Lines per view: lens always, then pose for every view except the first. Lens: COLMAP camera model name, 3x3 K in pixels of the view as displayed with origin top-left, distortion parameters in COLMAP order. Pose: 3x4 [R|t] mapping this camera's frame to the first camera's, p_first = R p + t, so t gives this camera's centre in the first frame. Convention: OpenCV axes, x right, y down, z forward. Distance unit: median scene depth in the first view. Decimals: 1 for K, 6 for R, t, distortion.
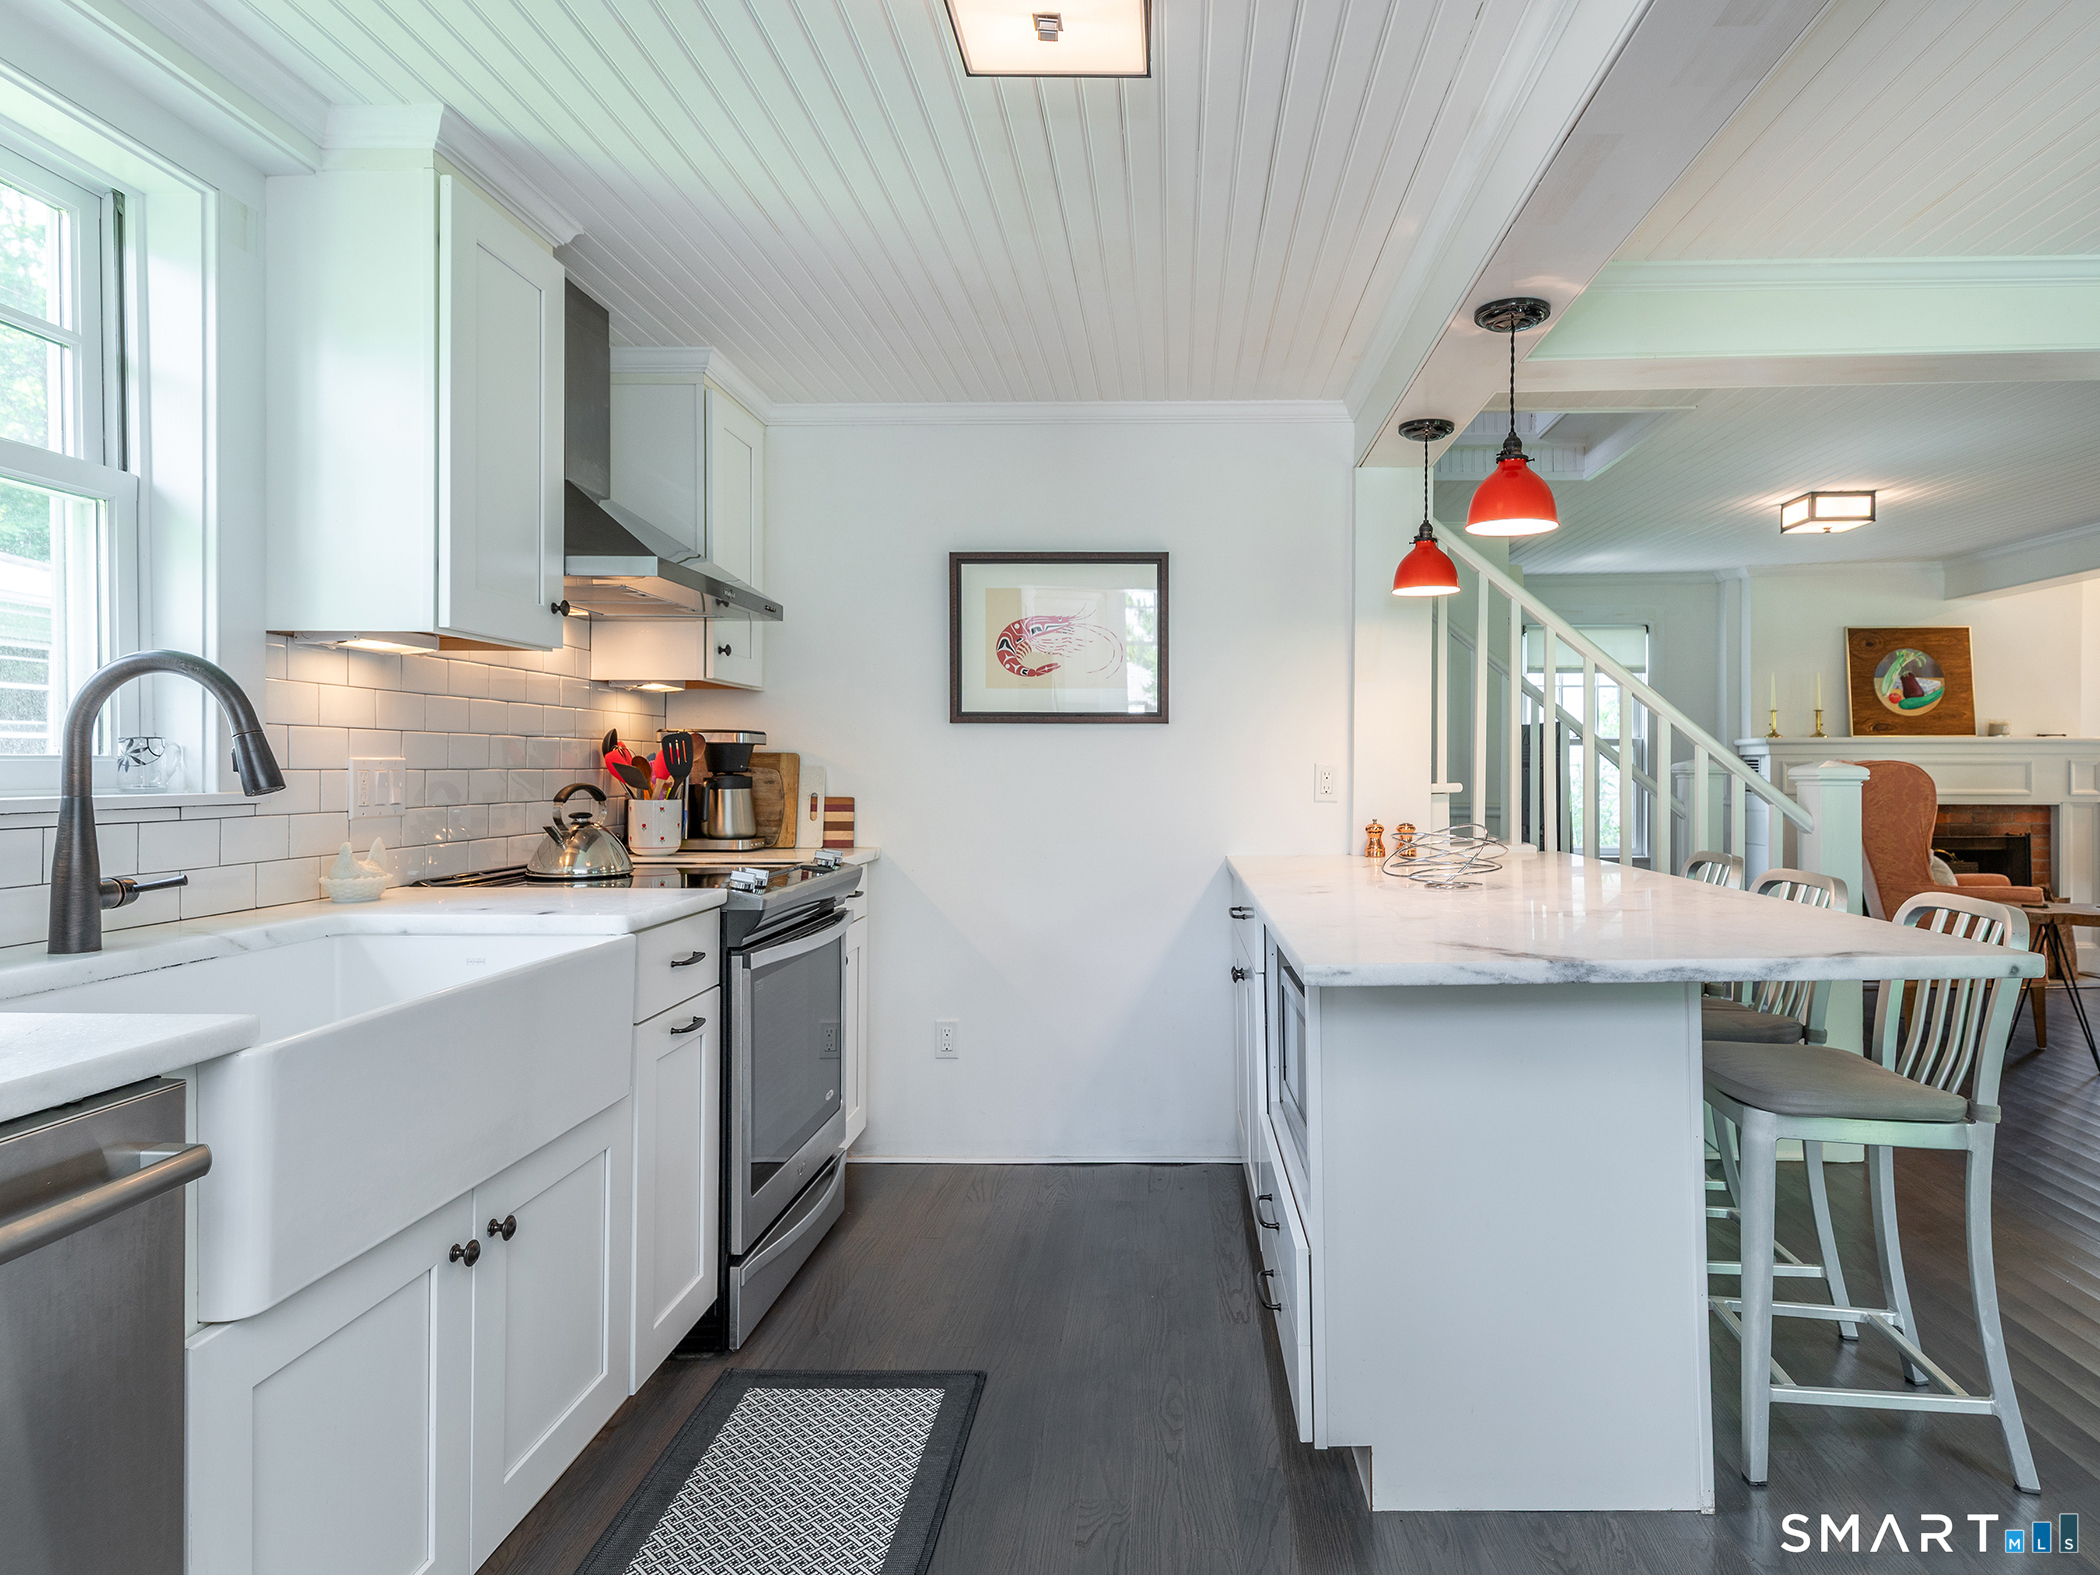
lens RADIAL K [[1223.8, 0, 1050.4], [0, 1223.8, 765.6], [0, 0, 1]] dist [-0.002020, -0.000565]
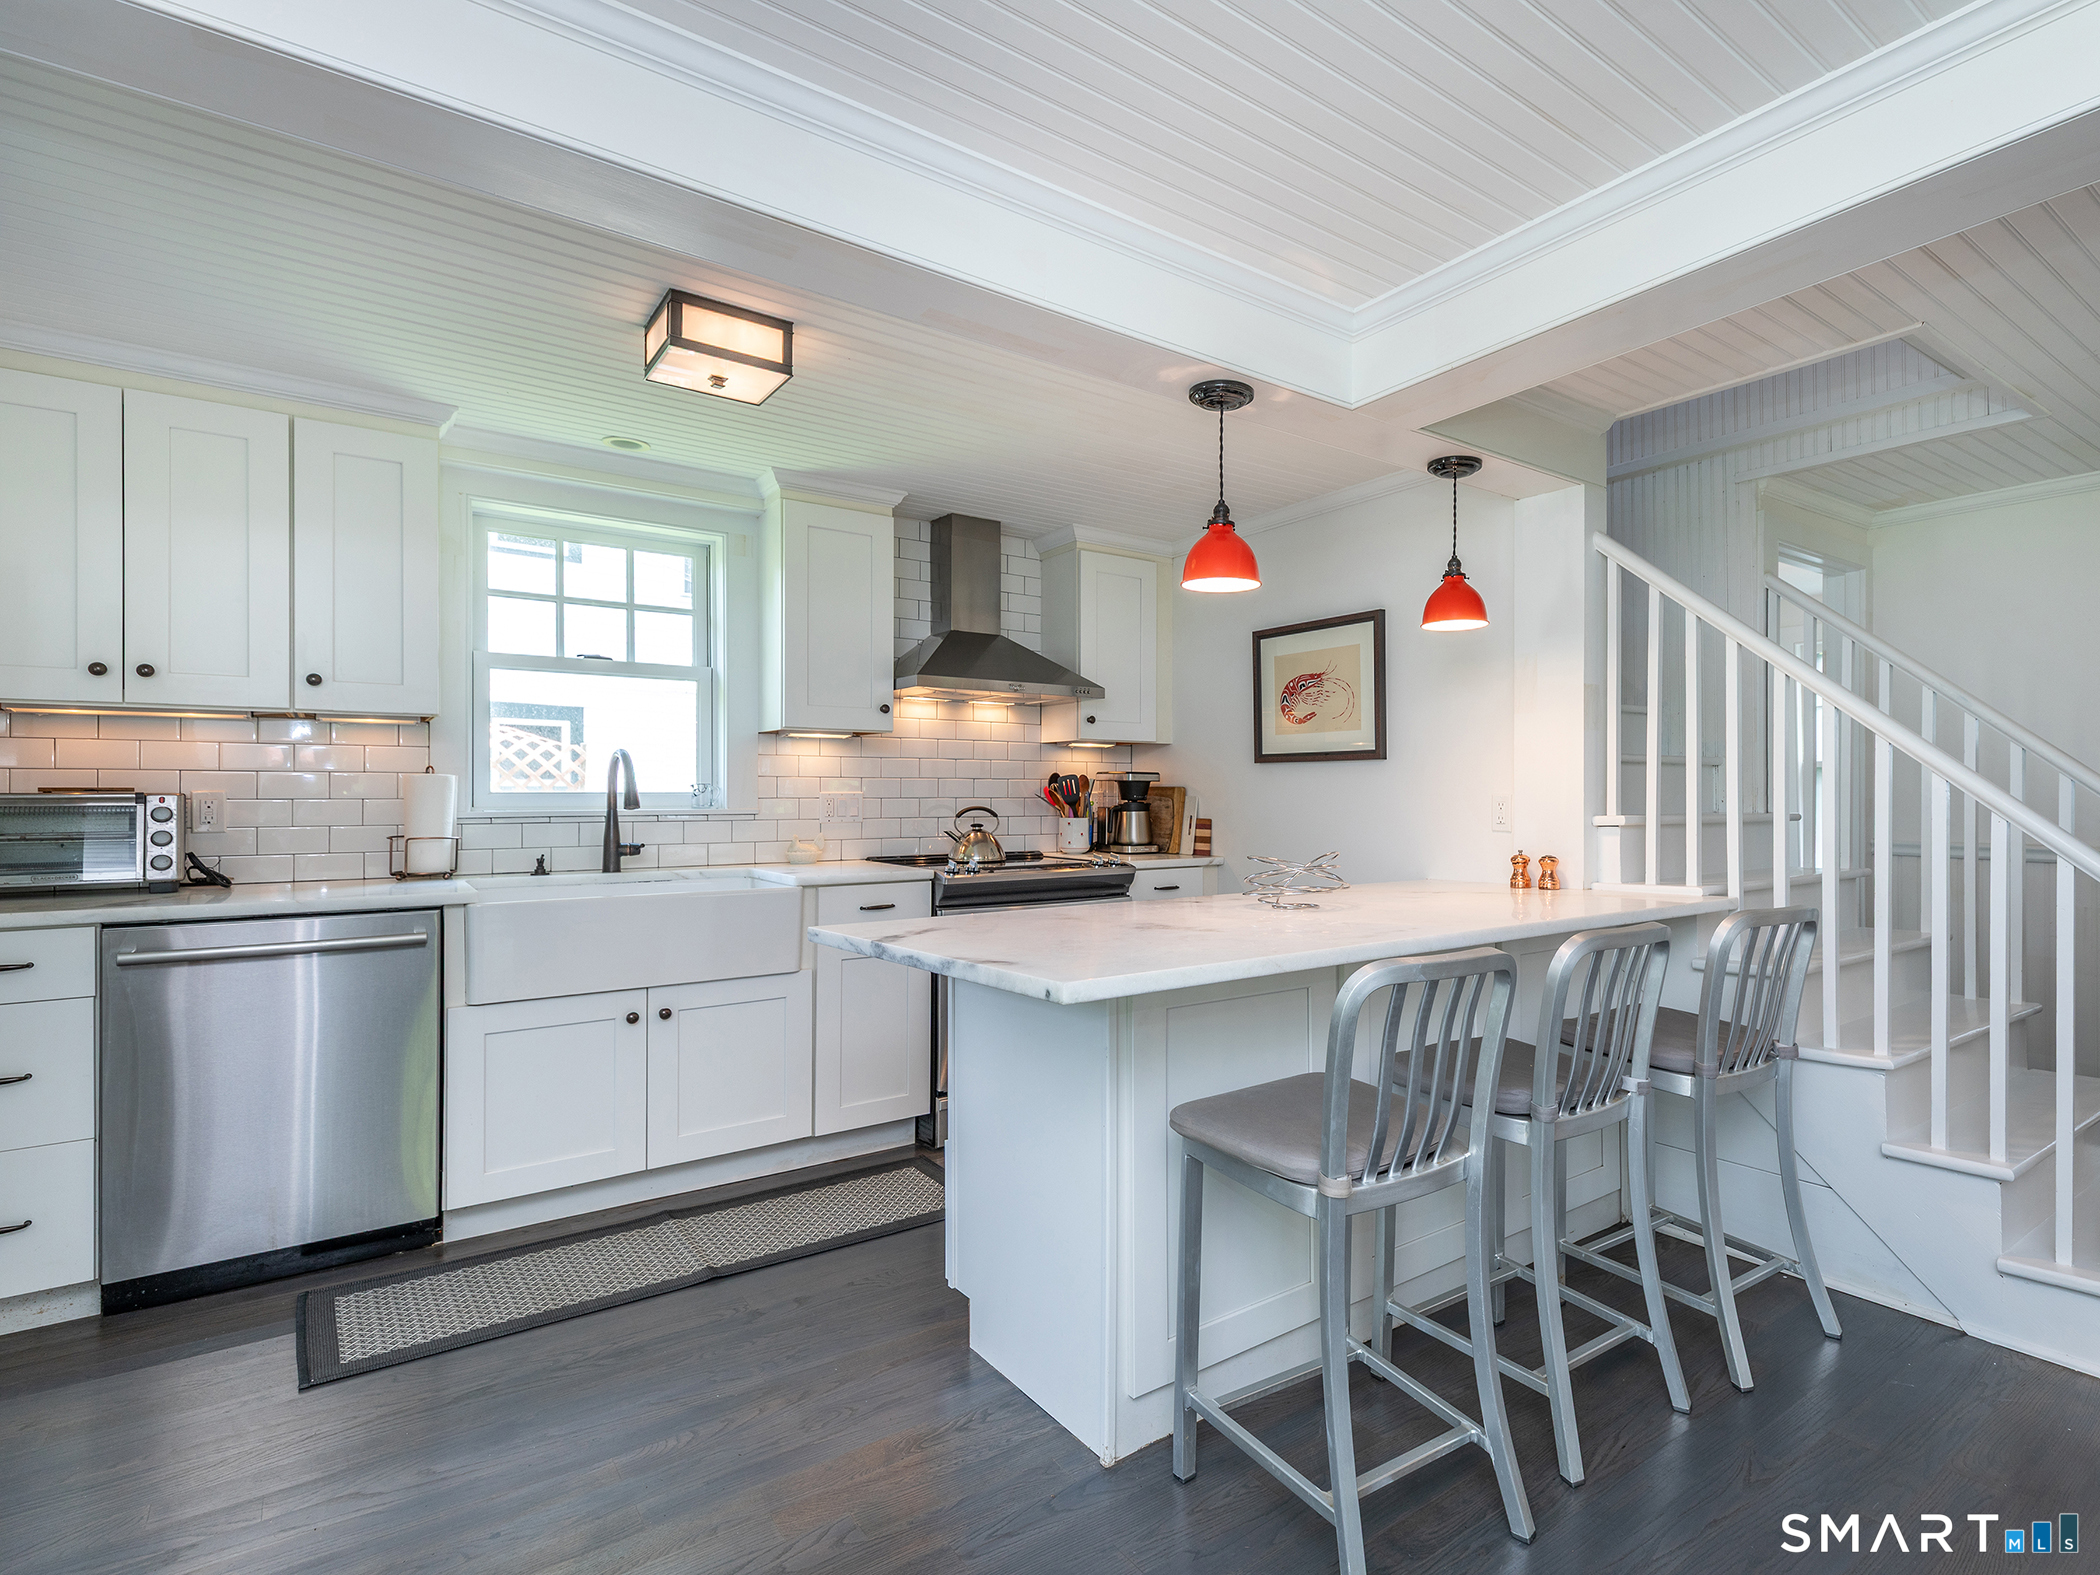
lens RADIAL K [[944.4, 0, 1054.3], [0, 944.4, 793.9], [0, 0, 1]] dist [0.012297, -0.000665]
pose [[0.656903, -0.000875, -0.753975, 0.558352], [0.001382, 0.999999, 0.000044, -0.002474], [0.753974, -0.001071, 0.656903, 0.190252]]
